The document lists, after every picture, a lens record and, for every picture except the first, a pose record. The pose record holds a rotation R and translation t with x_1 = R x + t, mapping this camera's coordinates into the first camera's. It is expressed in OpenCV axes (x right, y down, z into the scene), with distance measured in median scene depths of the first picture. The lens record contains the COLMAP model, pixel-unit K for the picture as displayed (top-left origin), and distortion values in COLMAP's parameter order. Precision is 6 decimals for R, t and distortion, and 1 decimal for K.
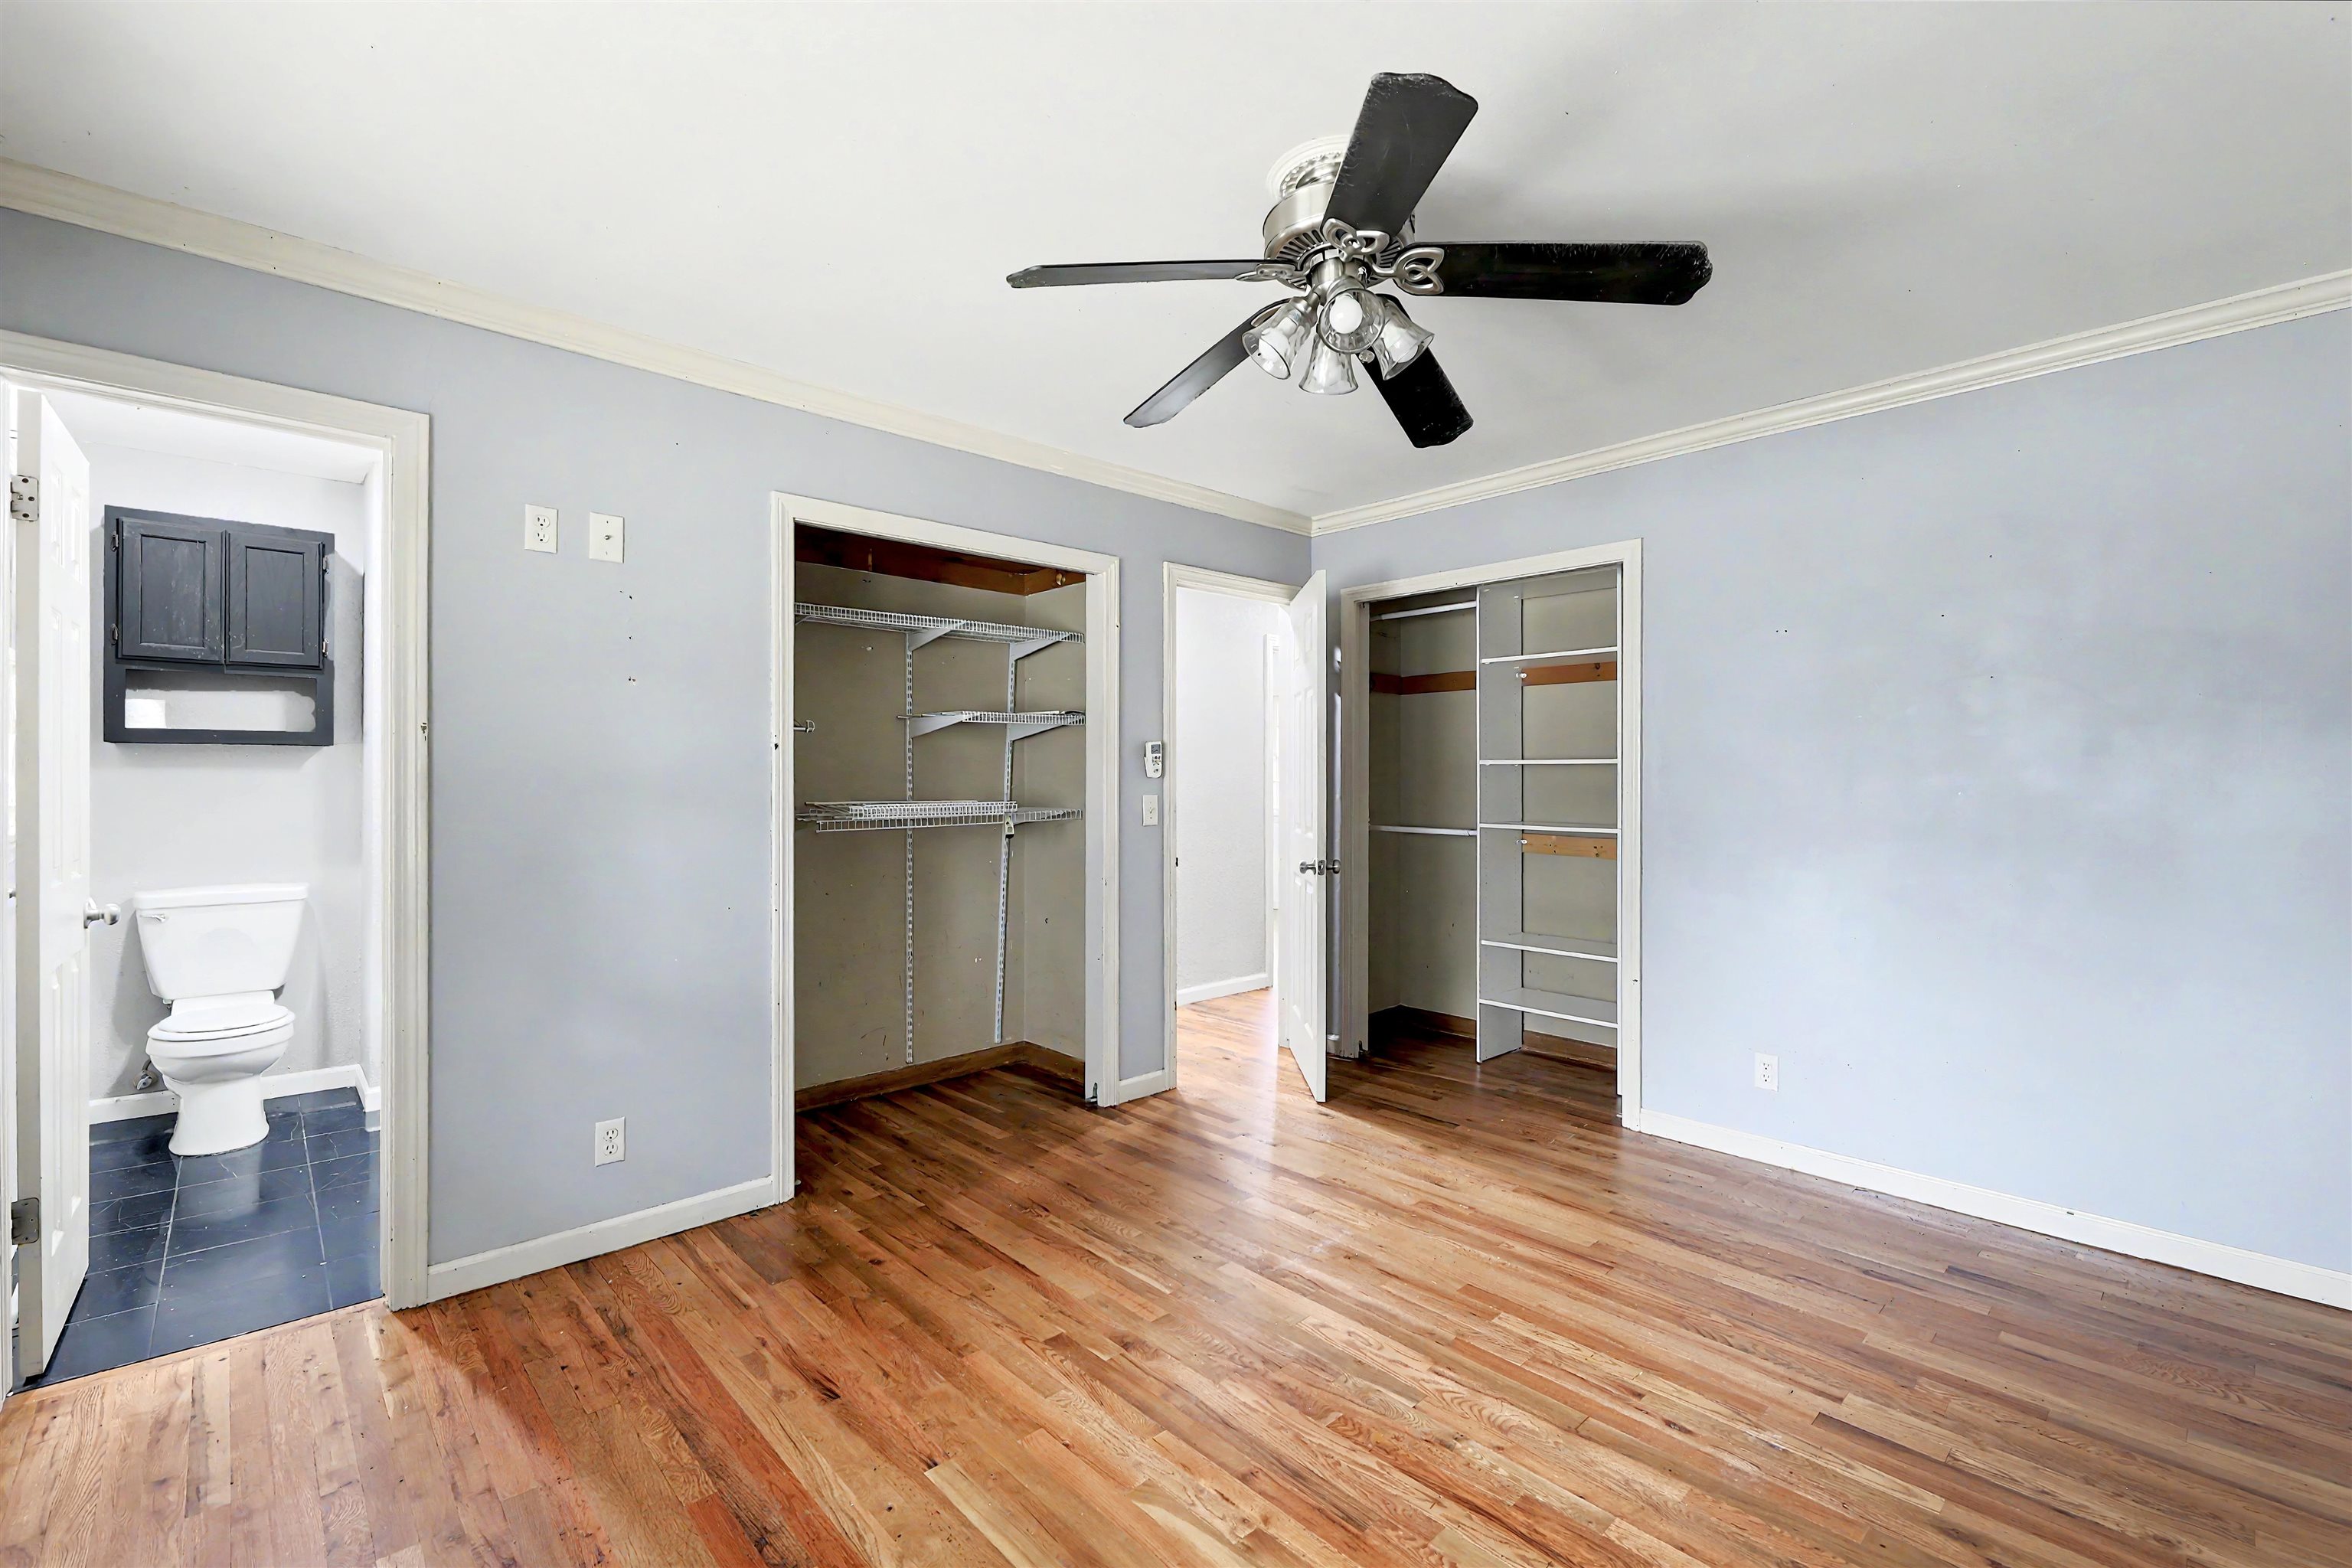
lens RADIAL K [[1012.0, 0, 1183.1], [0, 1012.0, 771.2], [0, 0, 1]] dist [0.000697, -0.002157]
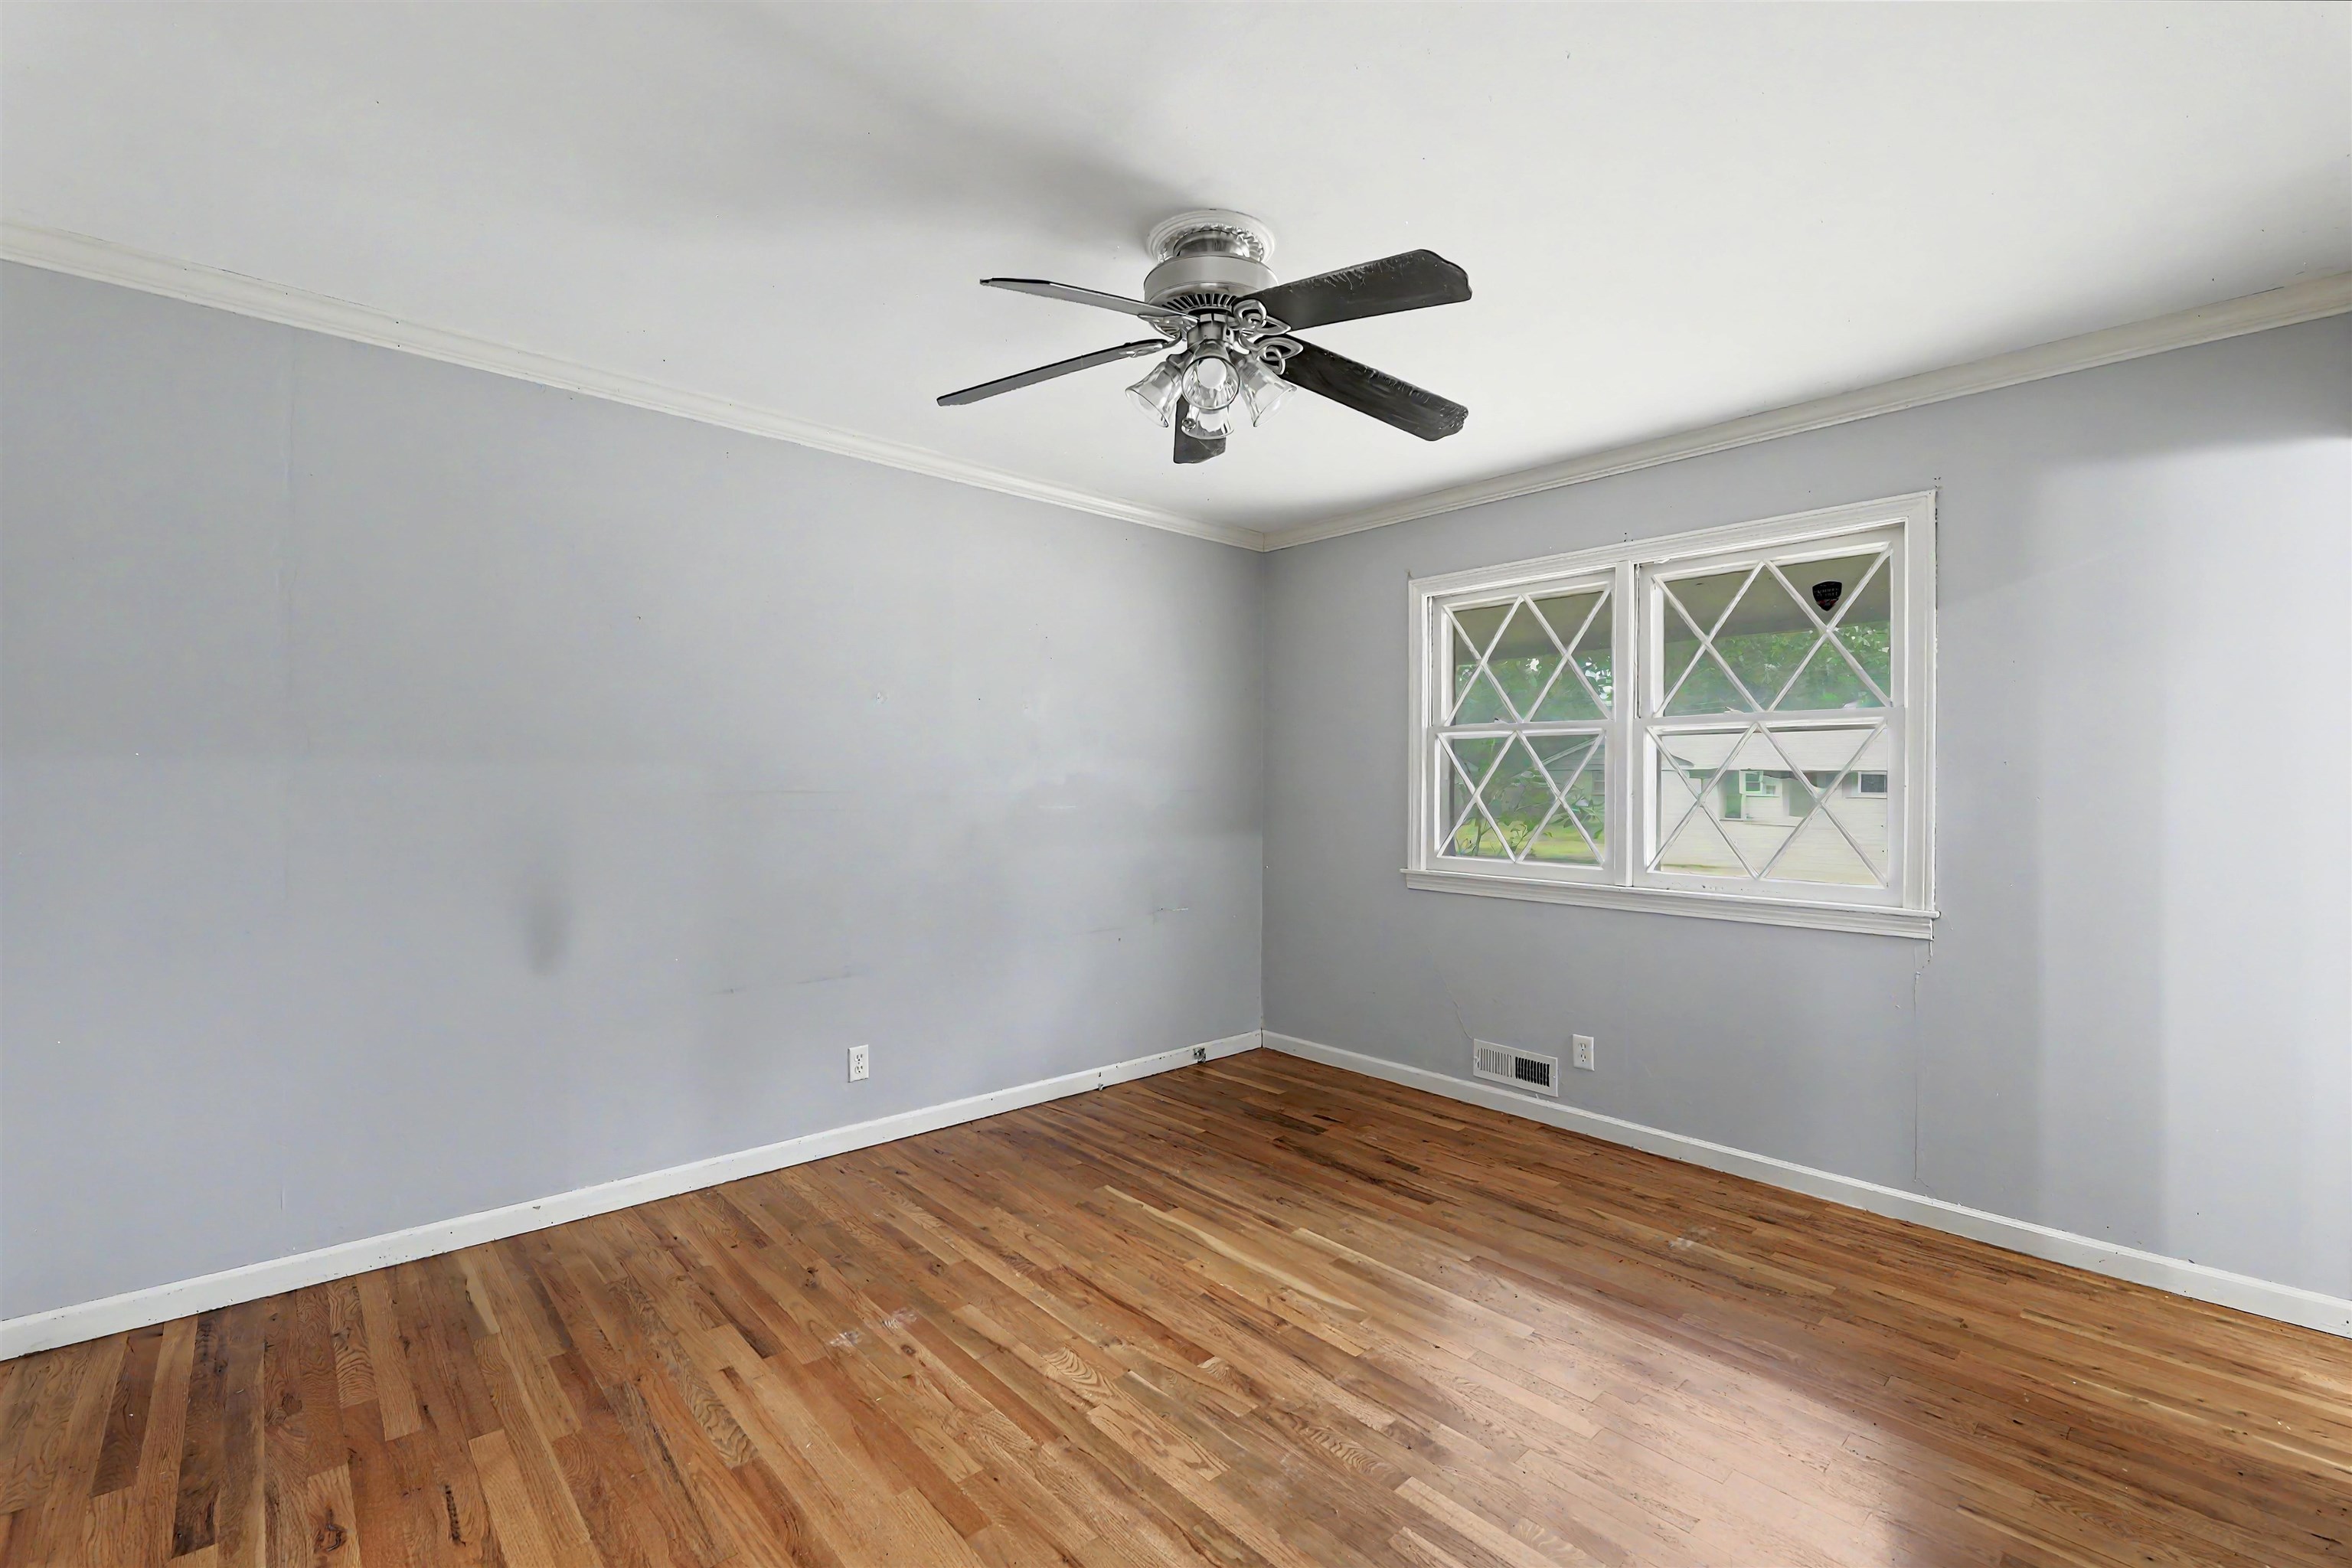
lens RADIAL K [[1012.0, 0, 1175.8], [0, 1012.0, 781.4], [0, 0, 1]] dist [0.000697, -0.002157]
pose [[-0.999651, -0.013217, 0.022875, 0.166751], [-0.013122, 0.999905, 0.004297, -0.001174], [-0.022930, 0.003996, -0.999729, 2.112989]]
